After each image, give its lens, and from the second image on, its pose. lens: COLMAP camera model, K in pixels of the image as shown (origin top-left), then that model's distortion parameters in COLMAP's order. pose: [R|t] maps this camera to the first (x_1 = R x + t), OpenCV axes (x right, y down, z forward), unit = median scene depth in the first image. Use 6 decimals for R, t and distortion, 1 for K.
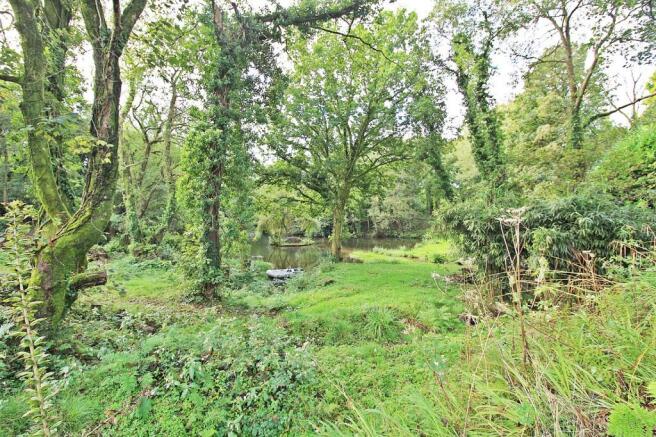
lens RADIAL K [[313.2, 0, 330.2], [0, 313.2, 210.1], [0, 0, 1]] dist [-0.000618, -0.011581]
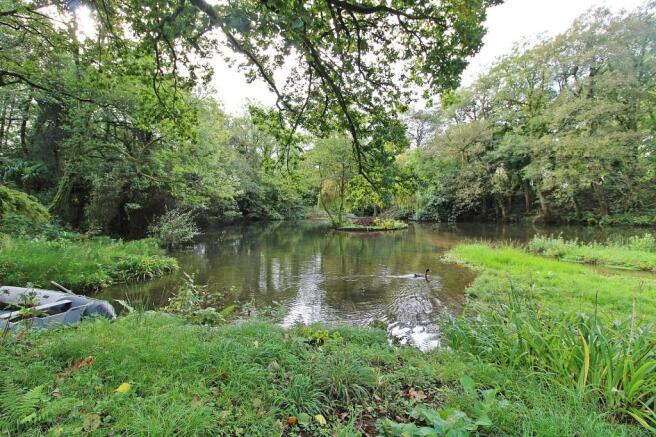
lens RADIAL K [[313.2, 0, 330.2], [0, 313.2, 210.1], [0, 0, 1]] dist [-0.000618, -0.011581]
pose [[0.895273, 0.003401, -0.445506, 0.064983], [0.005151, 0.999825, 0.017984, 0.056141], [0.445489, -0.018396, 0.895098, 0.403396]]
